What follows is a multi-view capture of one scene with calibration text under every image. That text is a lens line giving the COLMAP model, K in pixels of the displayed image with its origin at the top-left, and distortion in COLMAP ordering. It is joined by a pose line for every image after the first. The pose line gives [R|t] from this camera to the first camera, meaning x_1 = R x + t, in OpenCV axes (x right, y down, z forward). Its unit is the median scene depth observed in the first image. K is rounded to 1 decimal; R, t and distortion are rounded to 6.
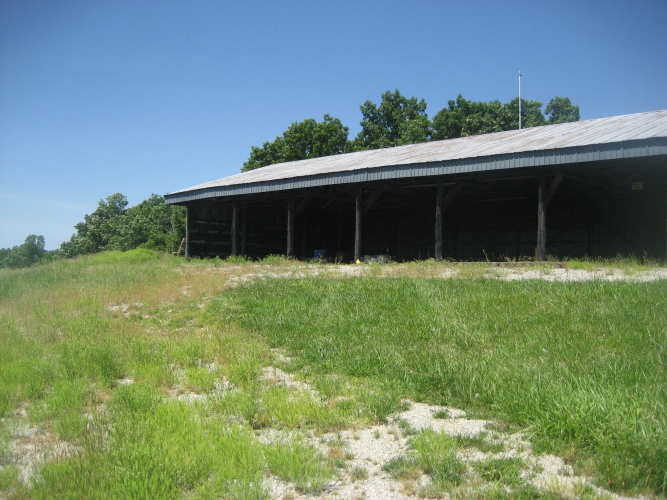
lens RADIAL K [[719.4, 0, 319.9], [0, 719.4, 244.3], [0, 0, 1]] dist [-0.063395, 0.000000]
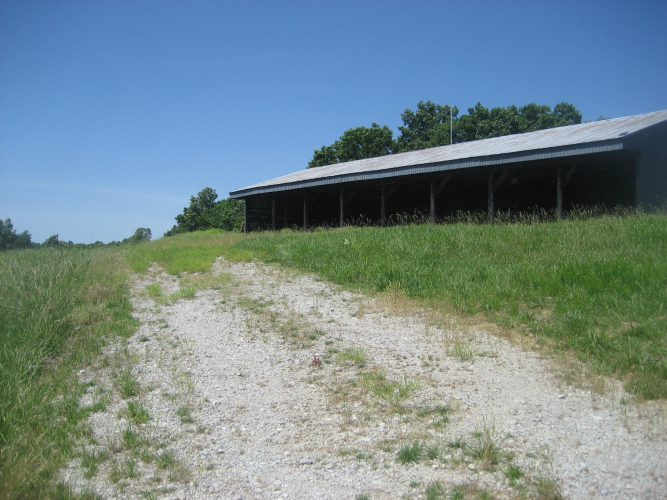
lens RADIAL K [[719.4, 0, 329.9], [0, 719.4, 249.4], [0, 0, 1]] dist [-0.063395, 0.000000]
pose [[0.992221, -0.010290, -0.124059, 0.089763], [0.012745, 0.999738, 0.019009, 0.011957], [0.123831, -0.020442, 0.992093, -0.230696]]
